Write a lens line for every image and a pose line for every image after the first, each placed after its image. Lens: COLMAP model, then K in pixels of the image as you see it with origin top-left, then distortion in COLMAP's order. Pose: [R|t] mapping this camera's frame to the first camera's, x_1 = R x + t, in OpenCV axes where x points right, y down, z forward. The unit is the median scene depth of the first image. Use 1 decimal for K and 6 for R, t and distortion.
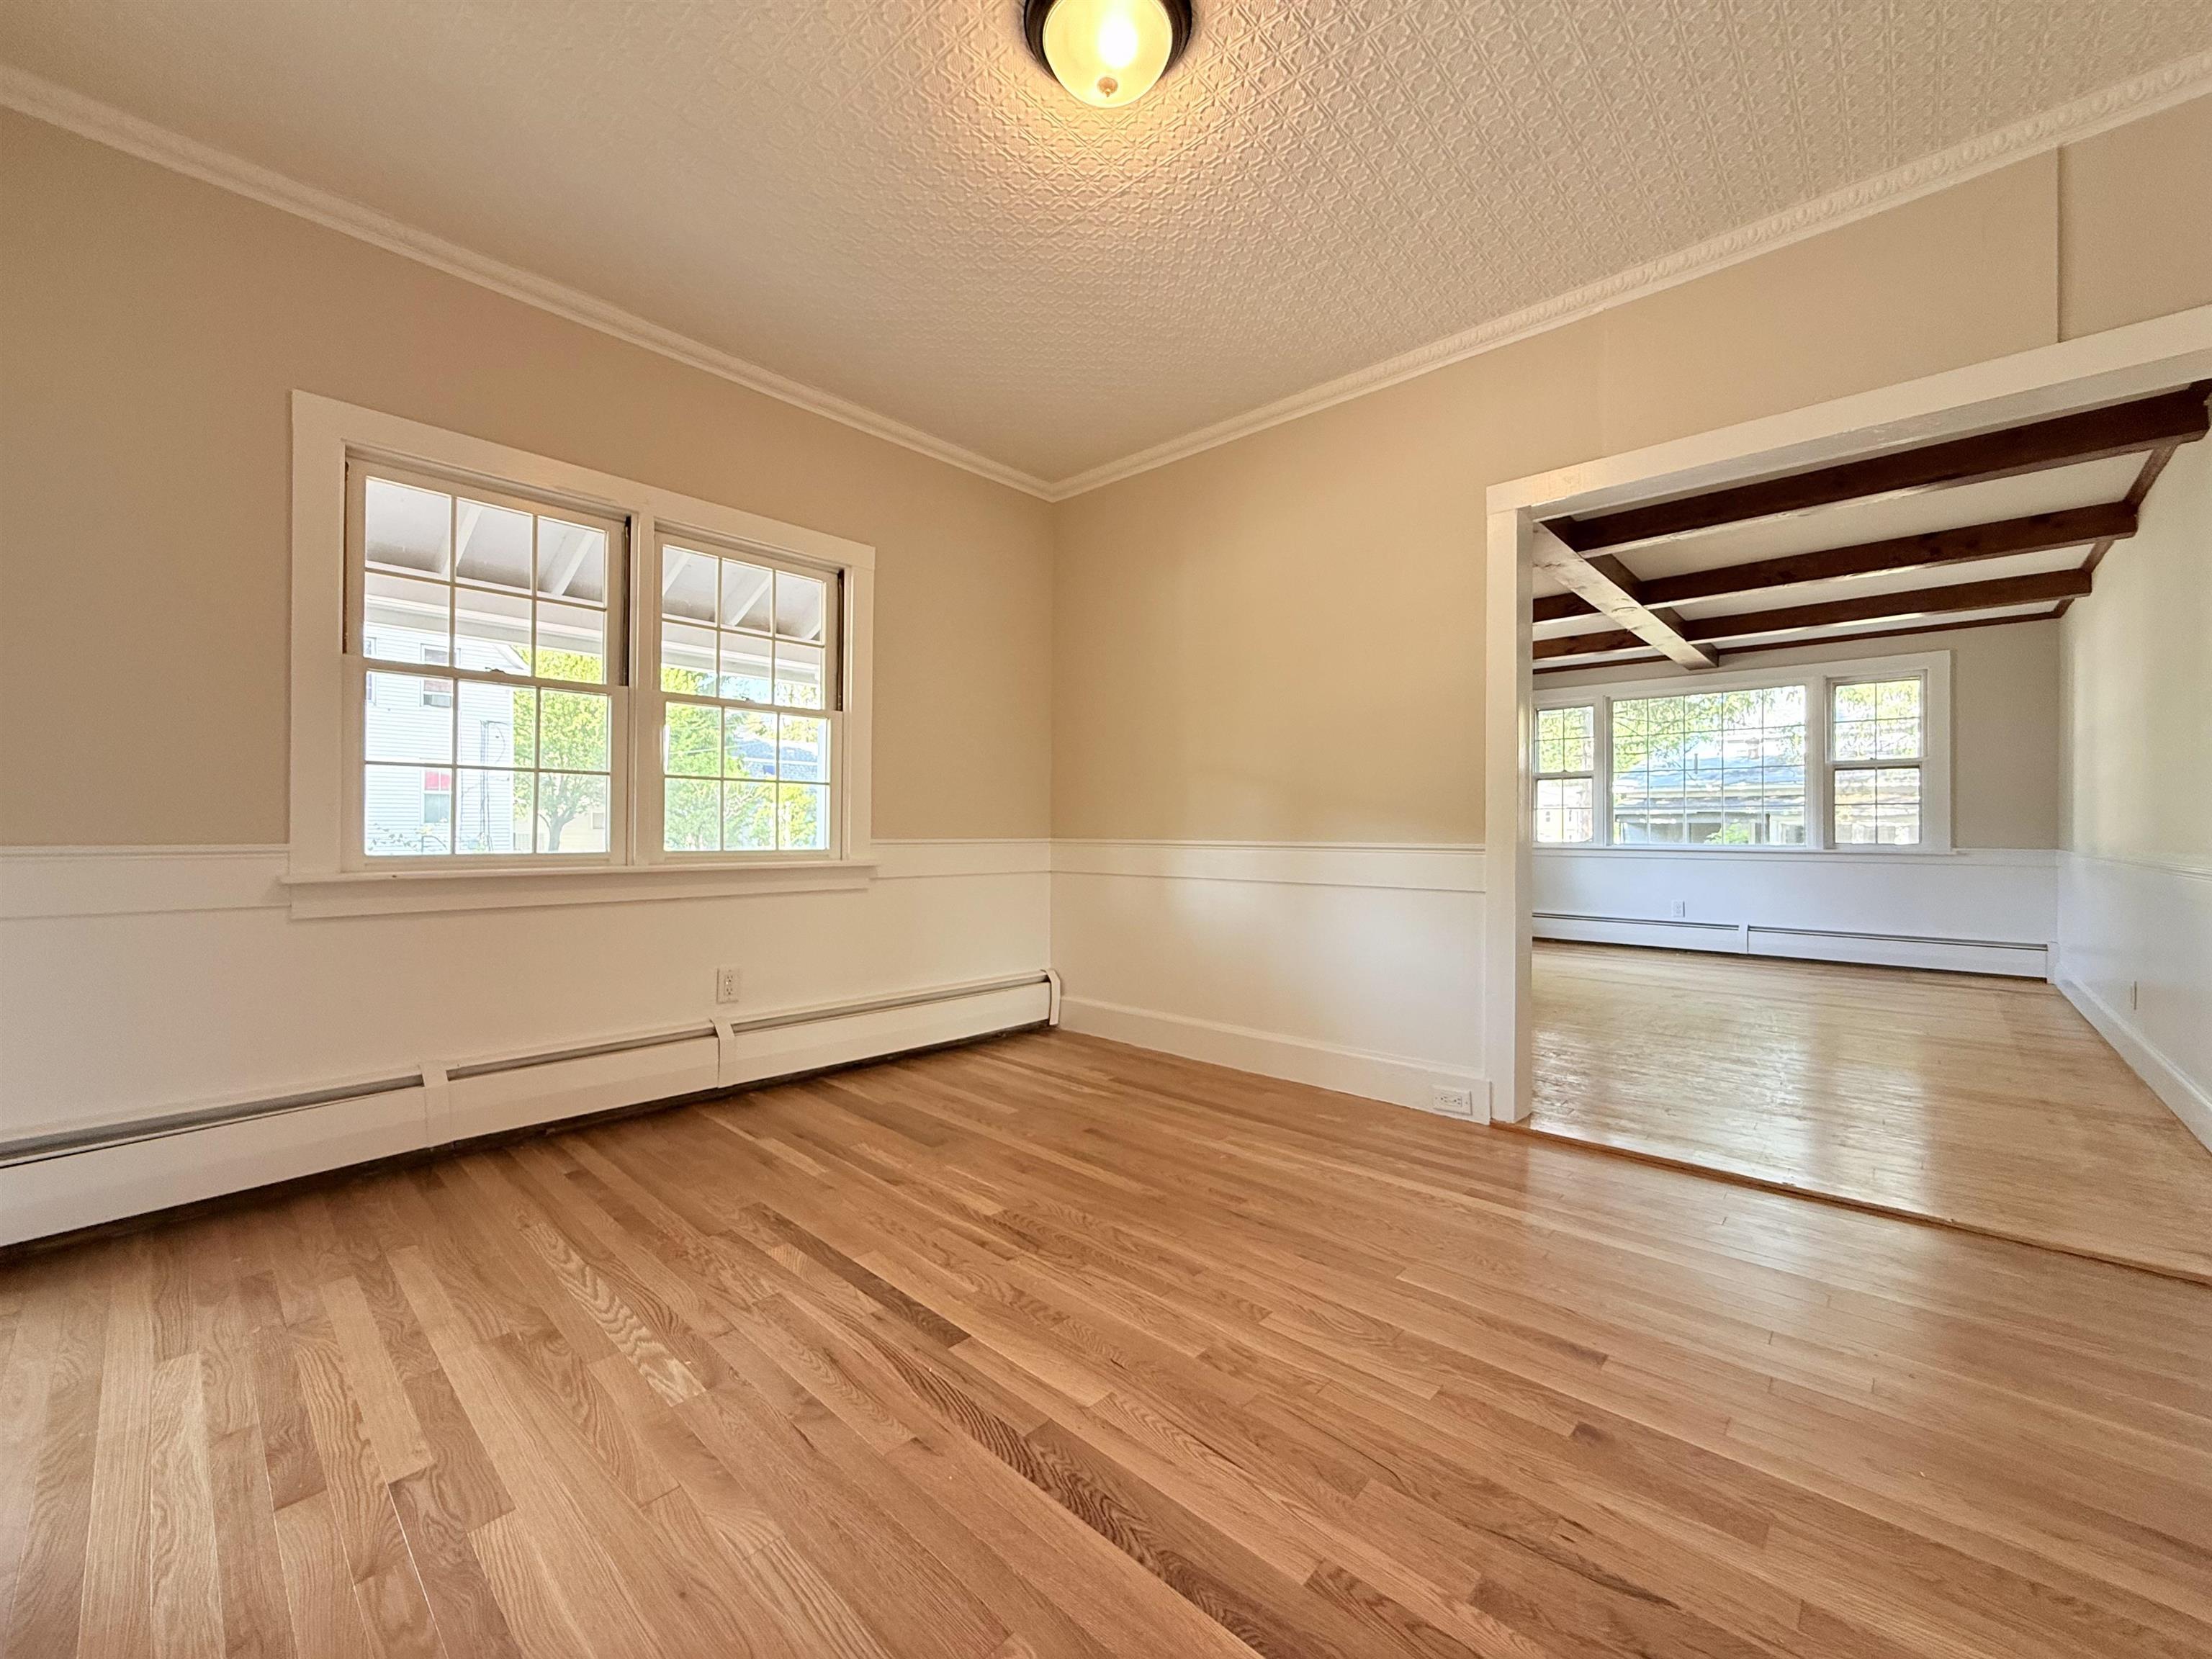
lens RADIAL K [[882.9, 0, 1097.3], [0, 882.9, 826.9], [0, 0, 1]] dist [-0.000386, 0.000754]
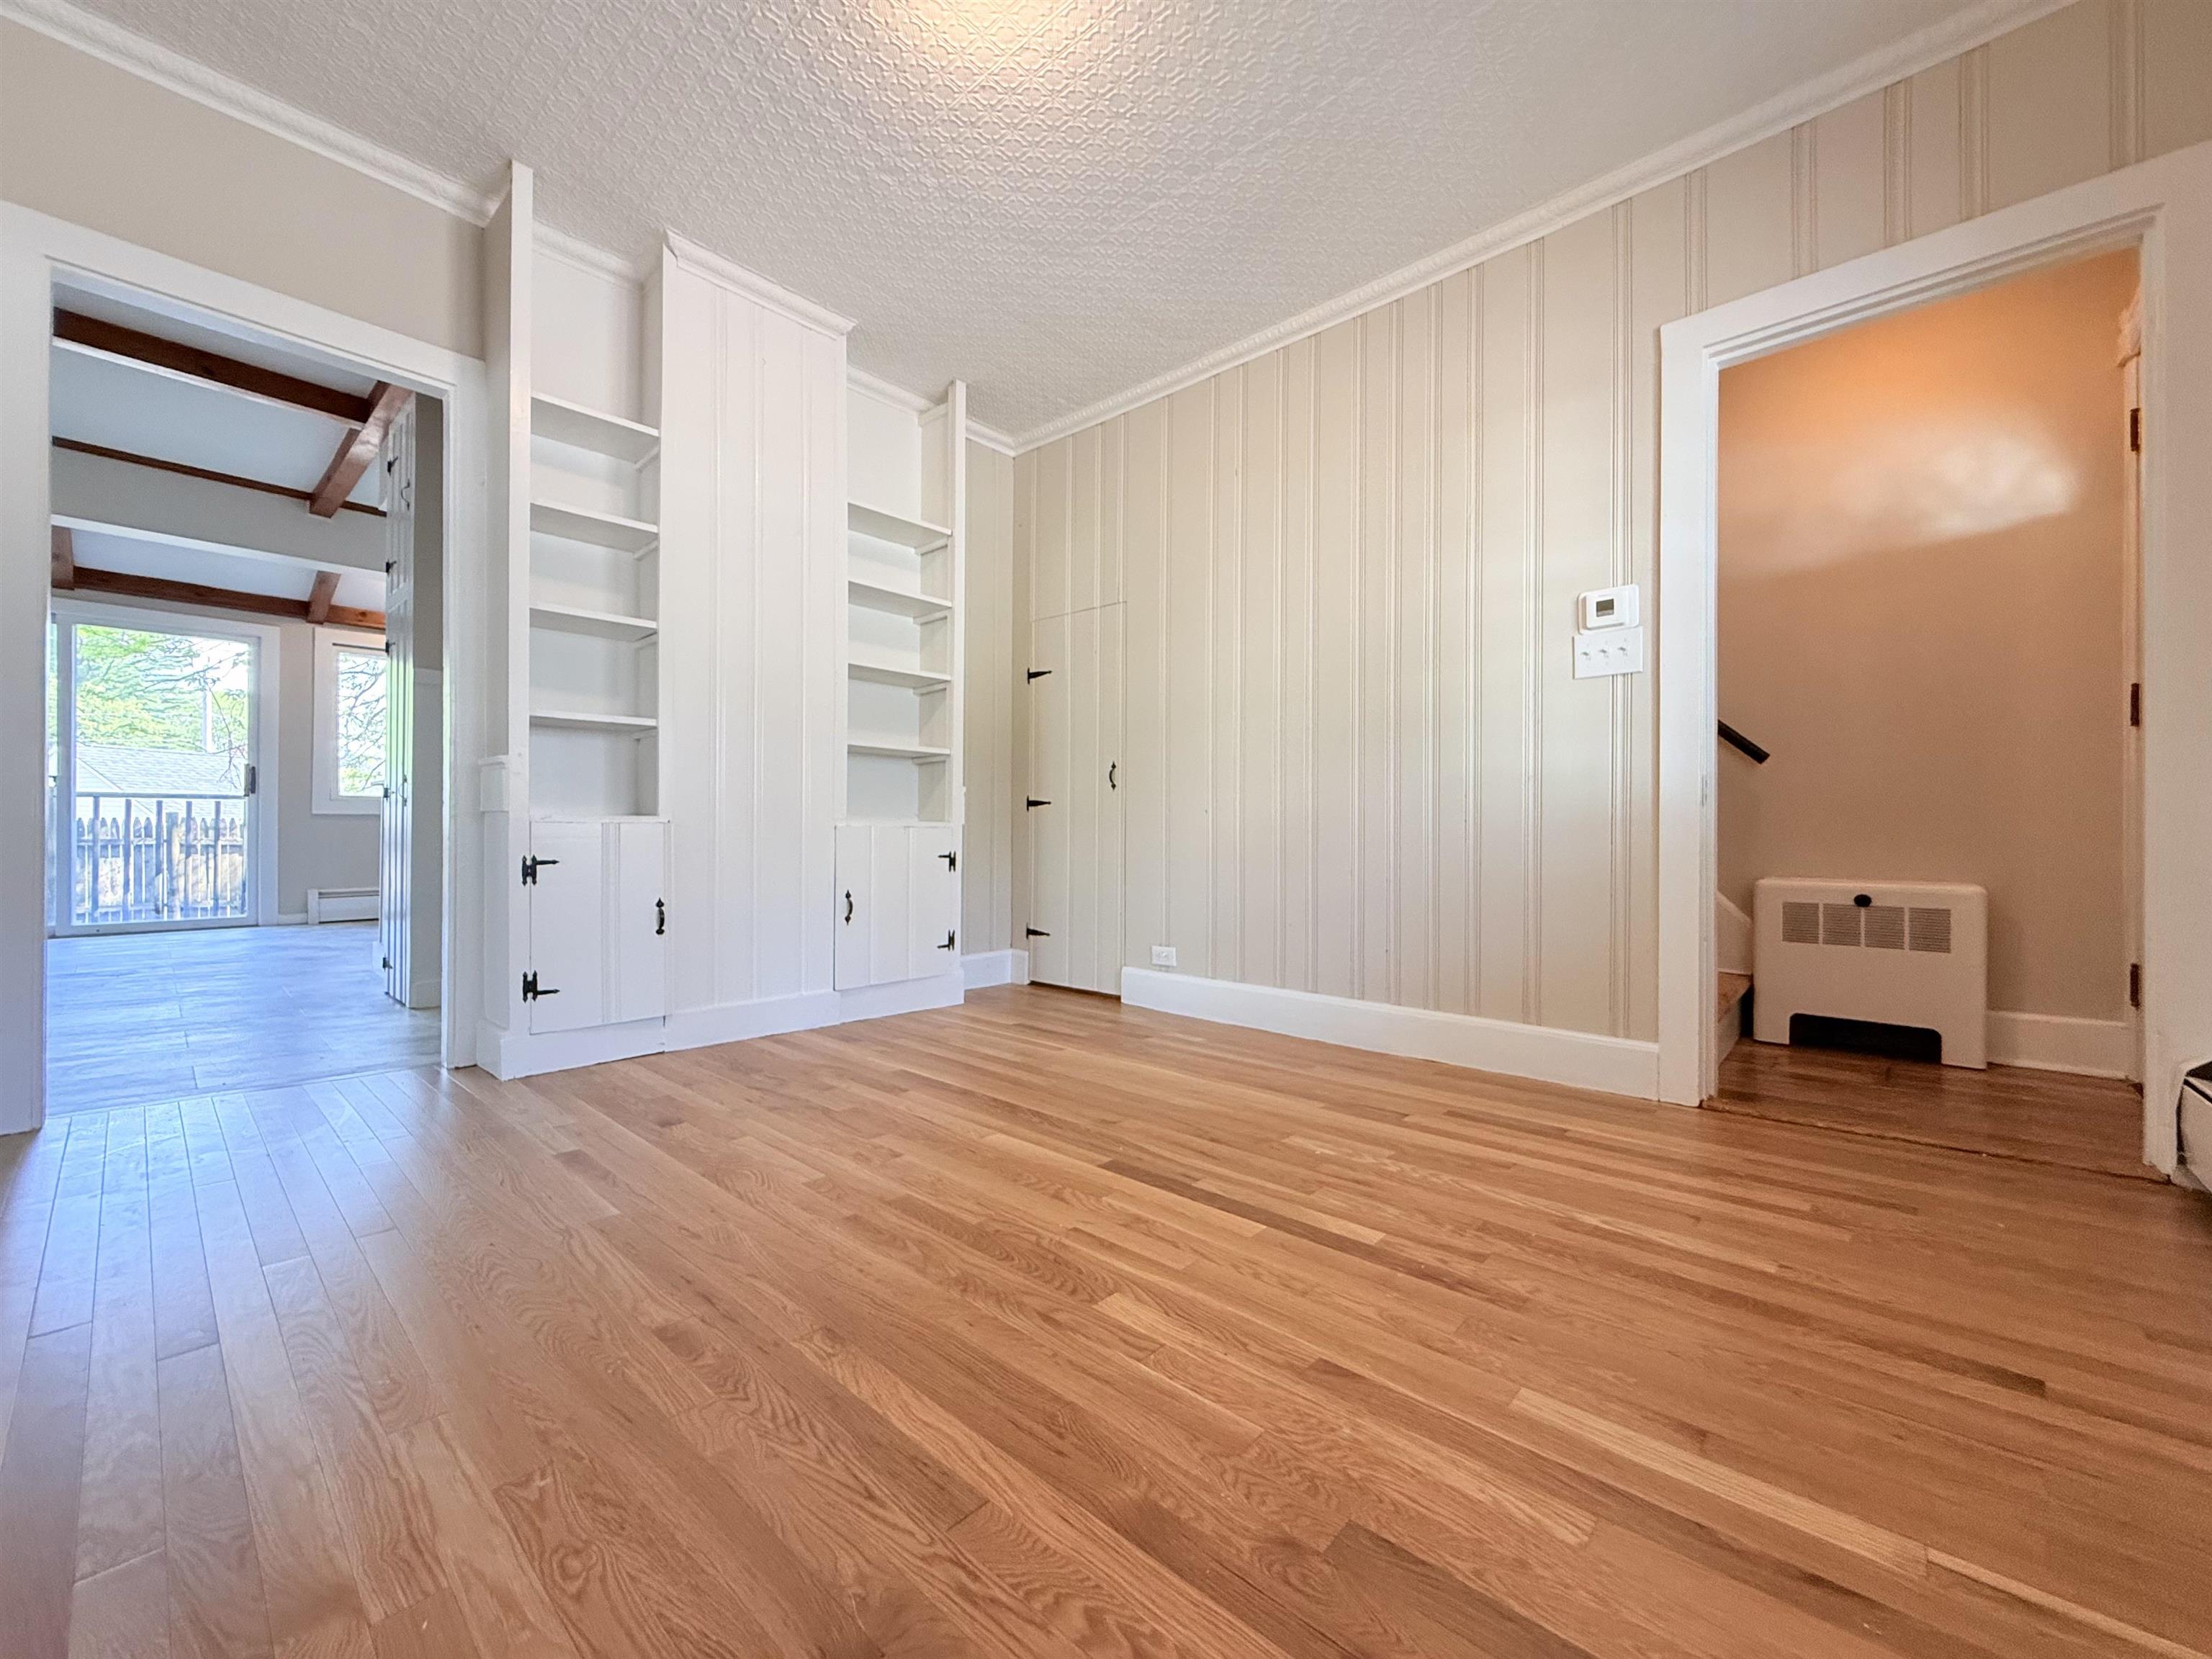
lens RADIAL K [[882.9, 0, 1094.1], [0, 882.9, 822.2], [0, 0, 1]] dist [-0.000386, 0.000754]
pose [[-0.999904, -0.012030, -0.006802, -0.086836], [-0.011953, 0.999864, -0.011356, 0.104126], [0.006938, -0.011274, -0.999912, 1.441710]]
